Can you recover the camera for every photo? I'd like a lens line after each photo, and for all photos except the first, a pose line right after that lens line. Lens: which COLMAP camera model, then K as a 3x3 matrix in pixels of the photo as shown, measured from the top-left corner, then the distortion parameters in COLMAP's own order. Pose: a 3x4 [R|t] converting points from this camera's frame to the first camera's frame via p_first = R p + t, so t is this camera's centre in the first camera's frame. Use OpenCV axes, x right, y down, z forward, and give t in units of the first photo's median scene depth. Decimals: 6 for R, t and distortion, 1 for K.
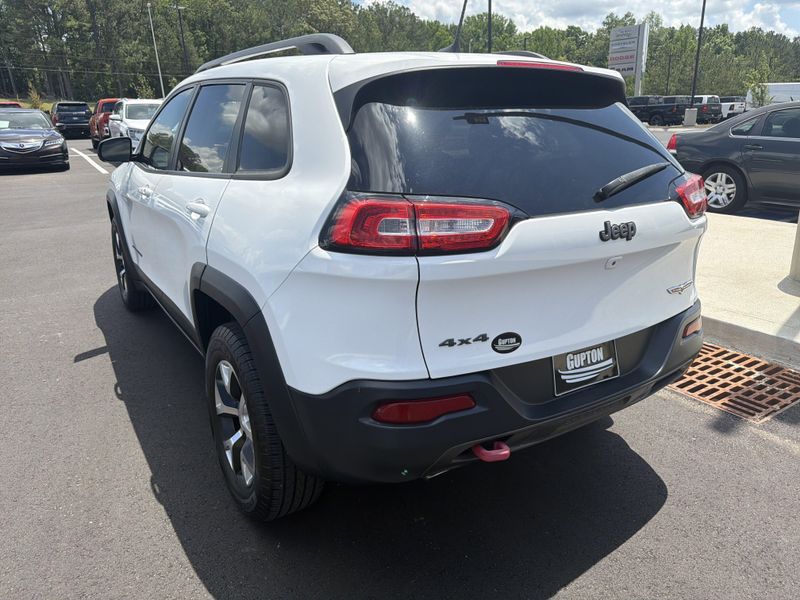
lens RADIAL K [[572.4, 0, 402.0], [0, 572.4, 294.9], [0, 0, 1]] dist [0.010690, -0.013656]
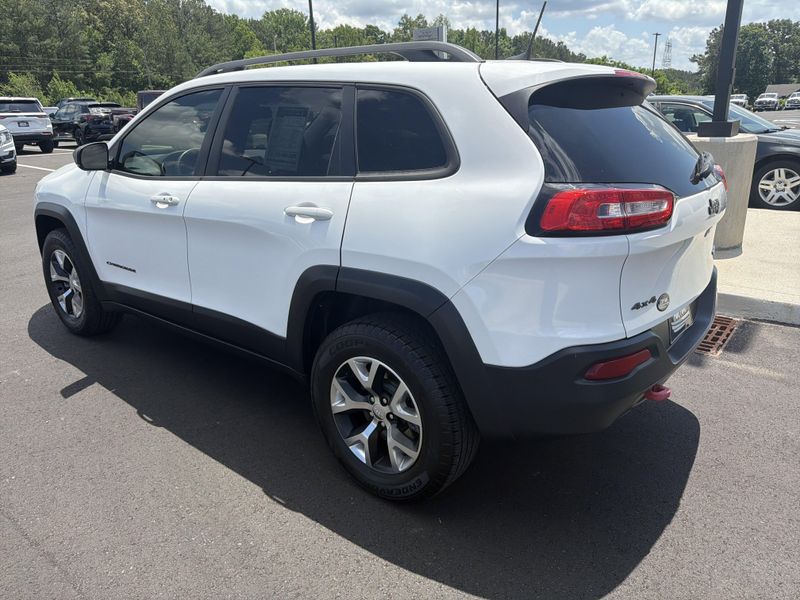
lens RADIAL K [[572.4, 0, 402.0], [0, 572.4, 294.9], [0, 0, 1]] dist [0.010690, -0.013656]
pose [[0.949221, -0.103877, 0.296965, -0.143771], [0.102369, 0.994532, 0.020669, -0.002880], [-0.297488, 0.010780, 0.954665, -0.001068]]
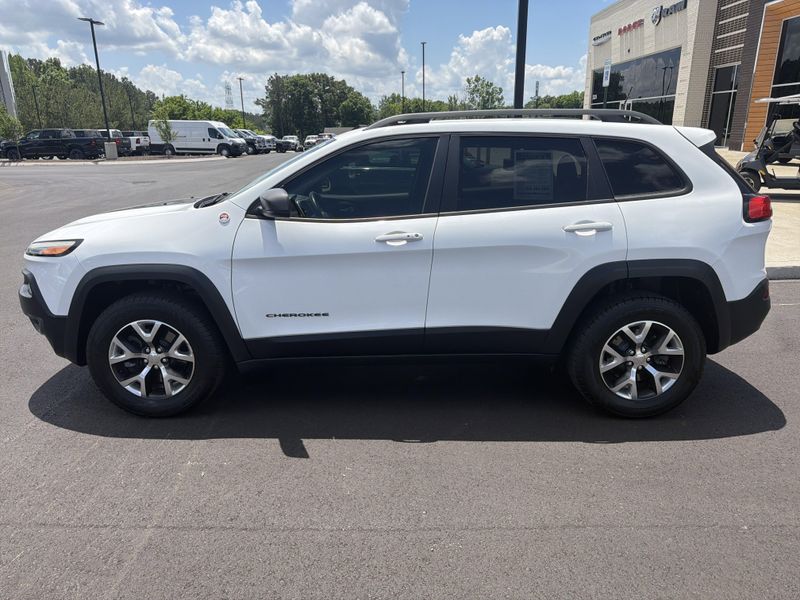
lens RADIAL K [[567.3, 0, 395.9], [0, 567.3, 304.8], [0, 0, 1]] dist [0.044252, -0.057015]
pose [[0.537751, -0.231244, 0.810771, -0.497758], [0.259385, 0.960386, 0.101877, -0.065534], [-0.802212, 0.155517, 0.576429, 0.172086]]
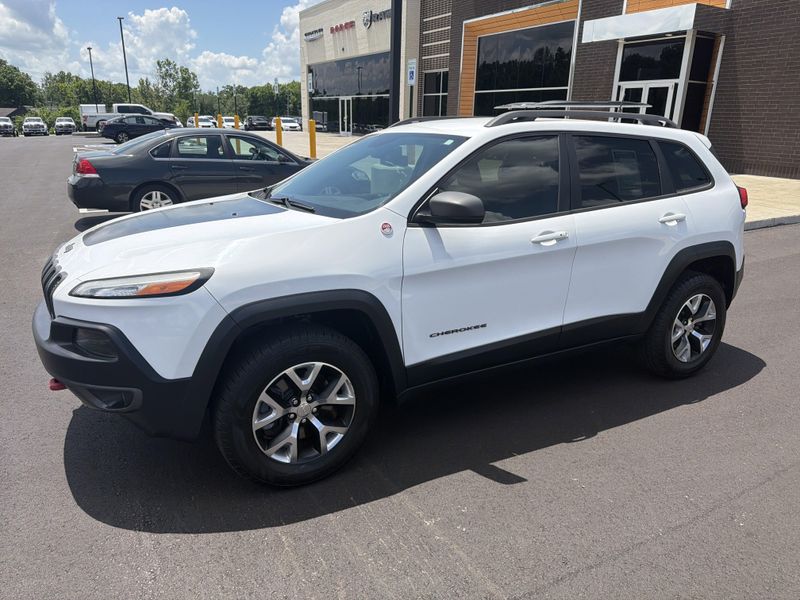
lens RADIAL K [[569.8, 0, 400.0], [0, 569.8, 300.0], [0, 0, 1]] dist [0.031659, -0.031153]
pose [[0.054779, -0.273706, 0.960252, -0.557609], [0.286368, 0.925603, 0.247493, -0.154669], [-0.956552, 0.261428, 0.129084, 0.444315]]
